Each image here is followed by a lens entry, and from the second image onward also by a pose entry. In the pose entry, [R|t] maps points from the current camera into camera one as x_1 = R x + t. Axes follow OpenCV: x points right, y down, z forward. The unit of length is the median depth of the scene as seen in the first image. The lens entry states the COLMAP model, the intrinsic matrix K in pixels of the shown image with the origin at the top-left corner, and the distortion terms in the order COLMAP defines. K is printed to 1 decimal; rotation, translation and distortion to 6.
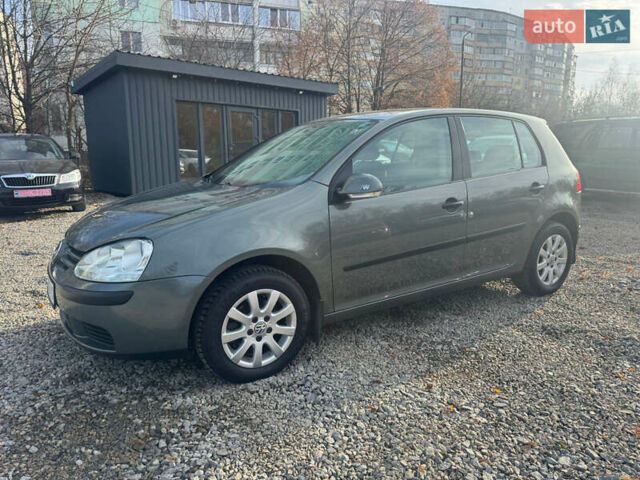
lens RADIAL K [[468.7, 0, 317.3], [0, 468.7, 237.6], [0, 0, 1]] dist [0.005434, -0.007870]
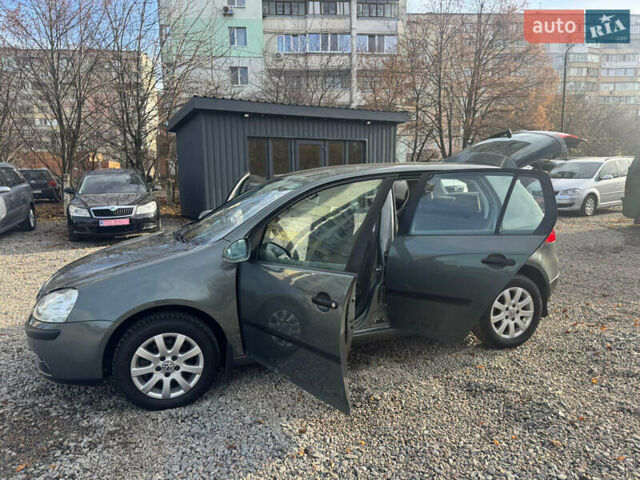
lens RADIAL K [[468.0, 0, 321.6], [0, 468.0, 227.7], [0, 0, 1]] dist [0.072801, -0.132003]
pose [[0.972697, 0.015586, -0.231553, 0.338505], [-0.028272, 0.998269, -0.051570, -0.067915], [0.230348, 0.056708, 0.971455, -0.061915]]
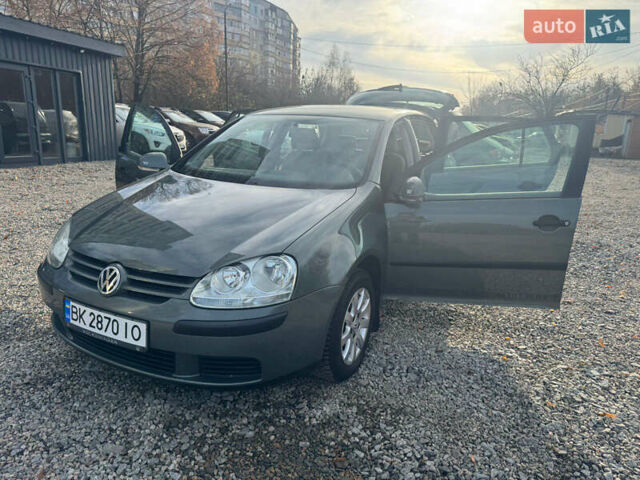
lens RADIAL K [[468.7, 0, 317.3], [0, 468.7, 237.6], [0, 0, 1]] dist [0.005434, -0.007870]
pose [[0.845837, -0.091126, 0.525601, -0.474367], [0.055010, 0.994949, 0.083973, -0.062056], [-0.530598, -0.042114, 0.846577, 0.109317]]
